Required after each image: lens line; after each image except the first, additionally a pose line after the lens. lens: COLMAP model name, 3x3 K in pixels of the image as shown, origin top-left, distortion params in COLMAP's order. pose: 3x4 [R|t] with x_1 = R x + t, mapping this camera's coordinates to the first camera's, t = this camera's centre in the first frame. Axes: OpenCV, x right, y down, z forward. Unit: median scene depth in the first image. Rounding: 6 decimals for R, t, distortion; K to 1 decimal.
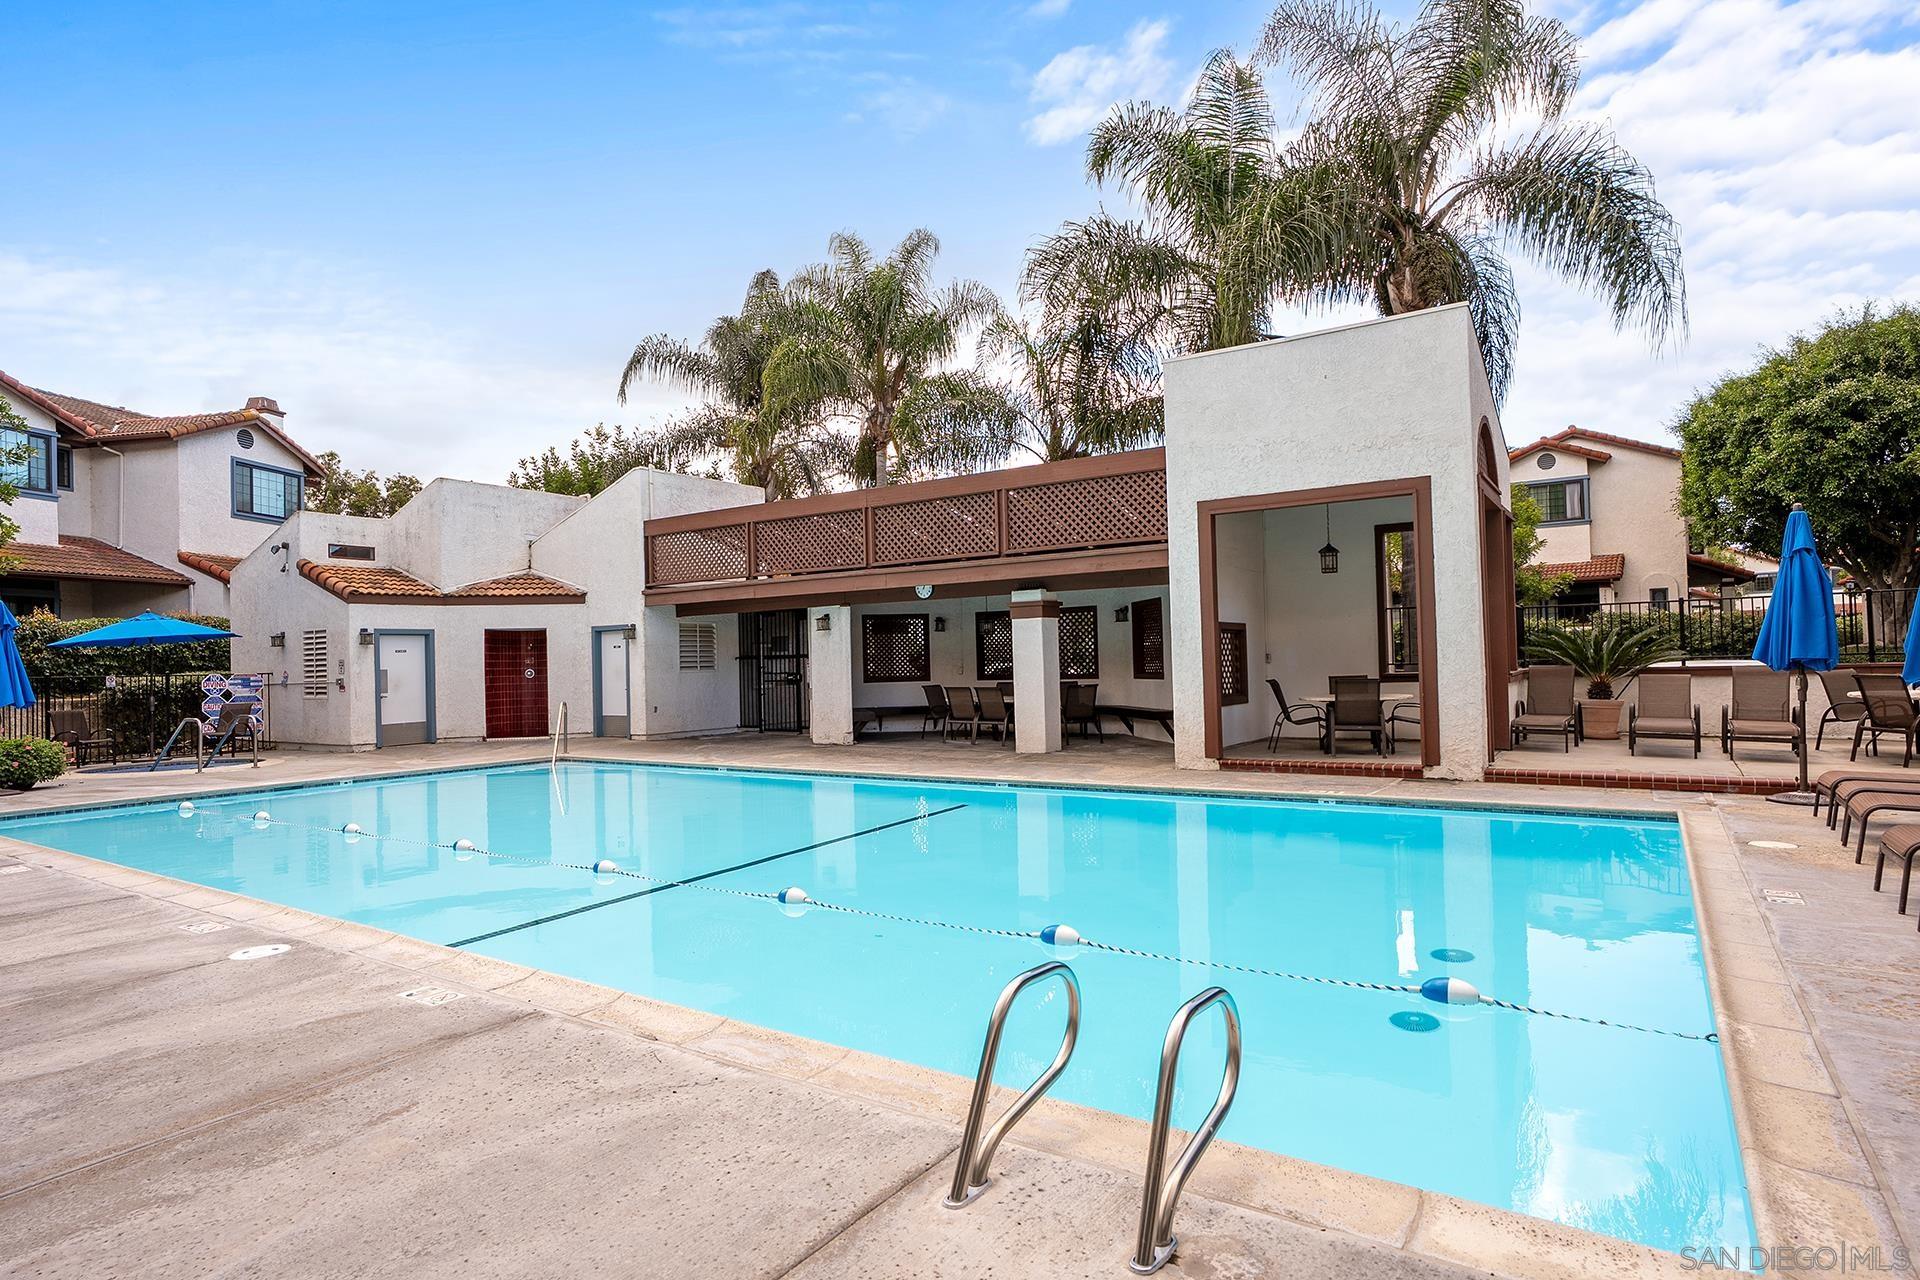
lens RADIAL K [[1012.9, 0, 957.4], [0, 1012.9, 640.5], [0, 0, 1]] dist [-0.002371, 0.004988]
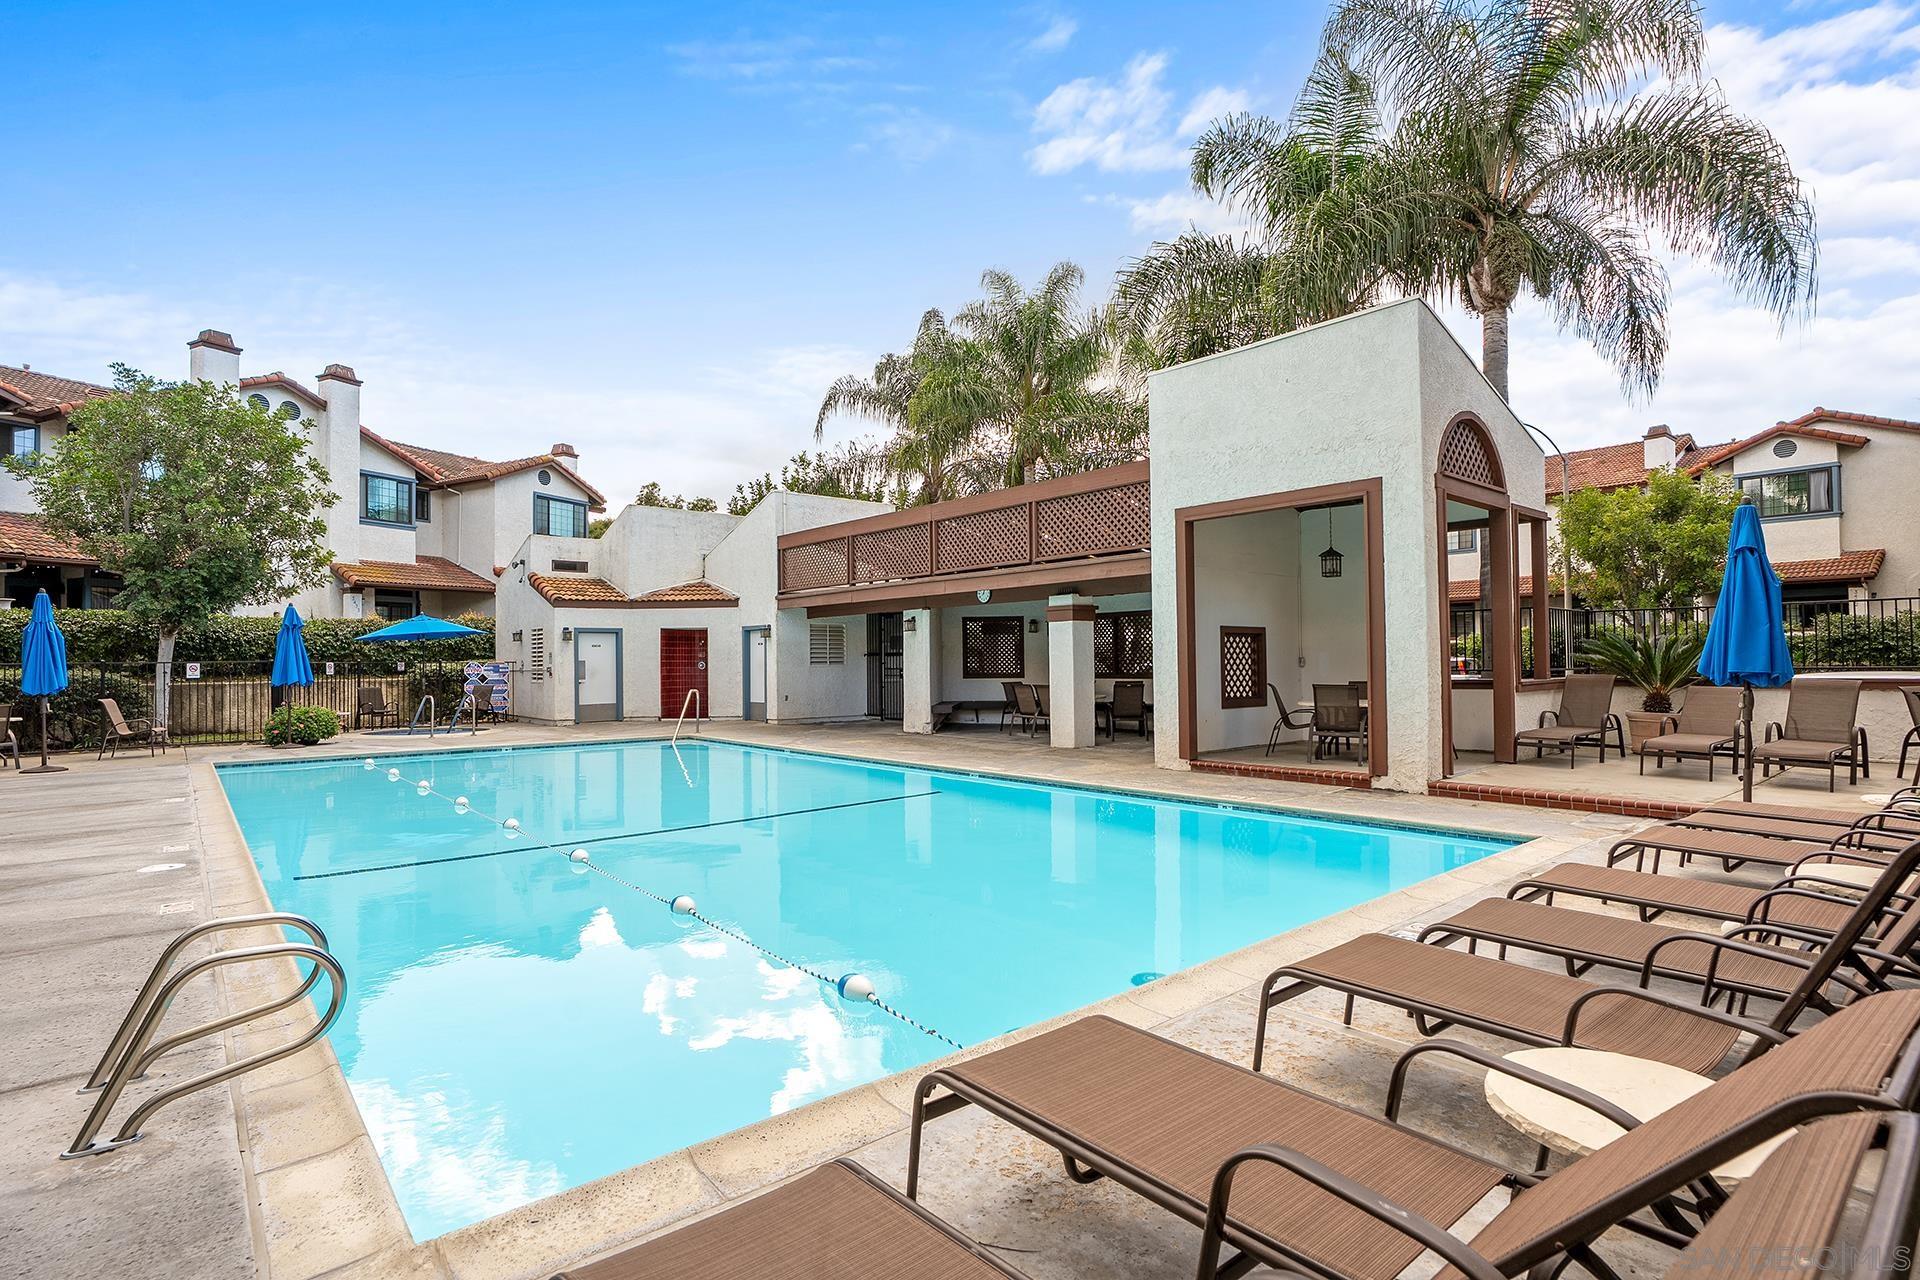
lens RADIAL K [[930.2, 0, 961.7], [0, 930.2, 643.1], [0, 0, 1]] dist [-0.024671, 0.008649]
pose [[0.964767, 0.009337, -0.262939, 0.177639], [-0.007932, 0.999948, 0.006402, -0.003539], [0.262985, -0.004091, 0.964791, 0.022583]]
